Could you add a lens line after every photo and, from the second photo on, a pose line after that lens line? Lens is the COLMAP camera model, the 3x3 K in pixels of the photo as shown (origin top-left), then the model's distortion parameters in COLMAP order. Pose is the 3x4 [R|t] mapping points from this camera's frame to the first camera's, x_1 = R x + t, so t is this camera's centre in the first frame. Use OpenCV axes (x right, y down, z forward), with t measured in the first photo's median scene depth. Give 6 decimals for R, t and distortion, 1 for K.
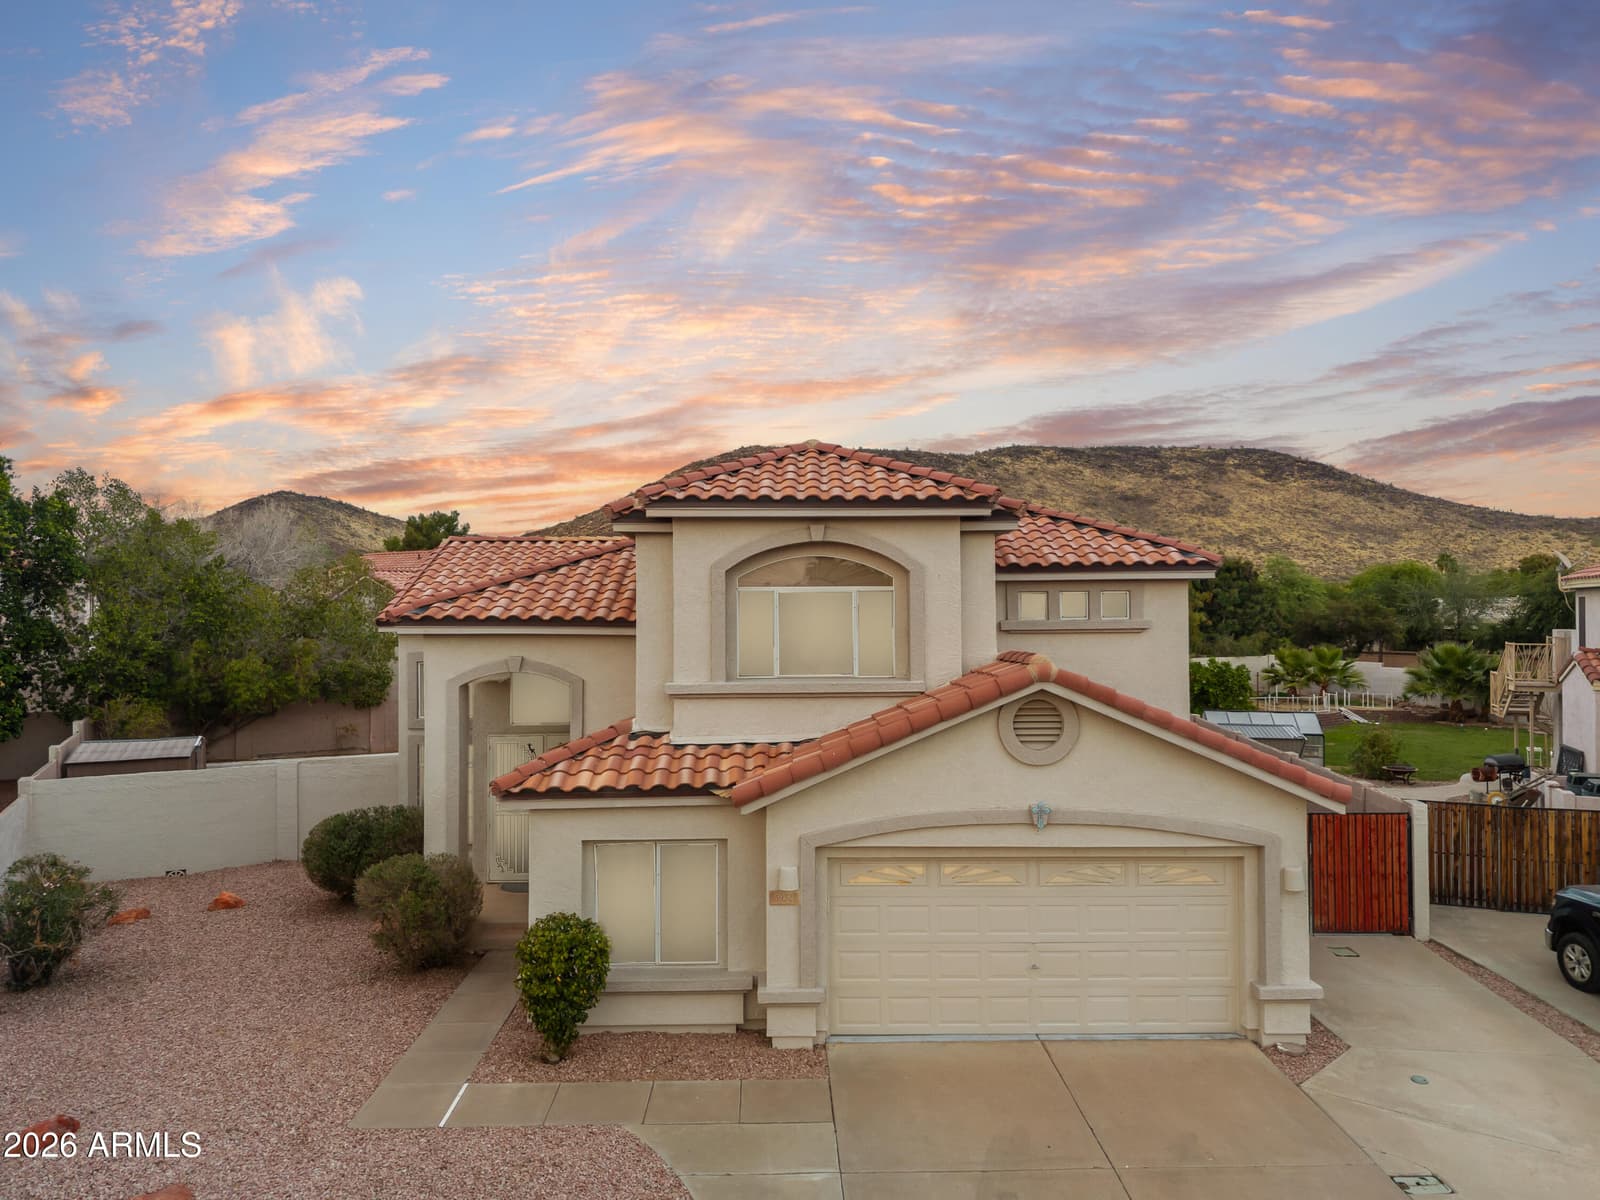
lens RADIAL K [[1065.7, 0, 800.0], [0, 1065.7, 600.0], [0, 0, 1]] dist [0.021947, -0.018243]
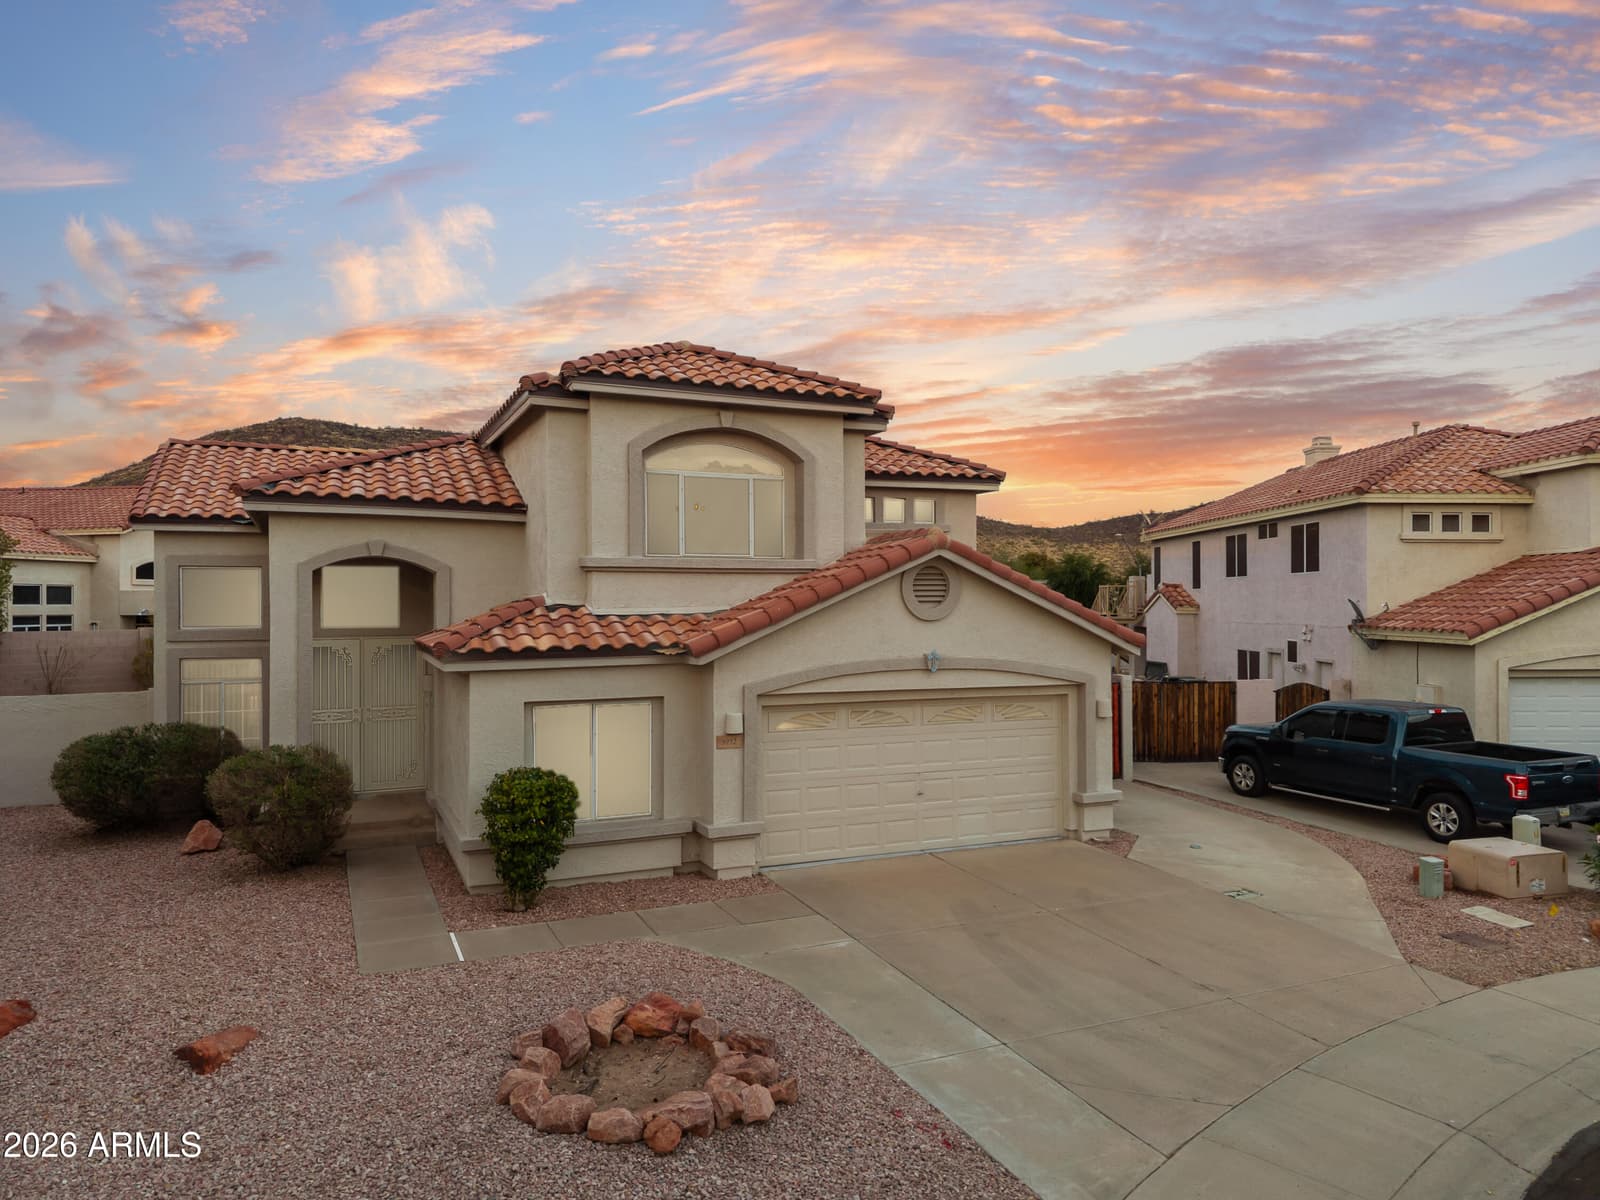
lens RADIAL K [[1065.7, 0, 800.0], [0, 1065.7, 600.0], [0, 0, 1]] dist [0.021947, -0.018243]
pose [[0.920071, 0.004425, 0.391728, -0.336535], [-0.006720, 0.999967, 0.004487, 0.114382], [-0.391695, -0.006761, 0.920070, -0.028417]]
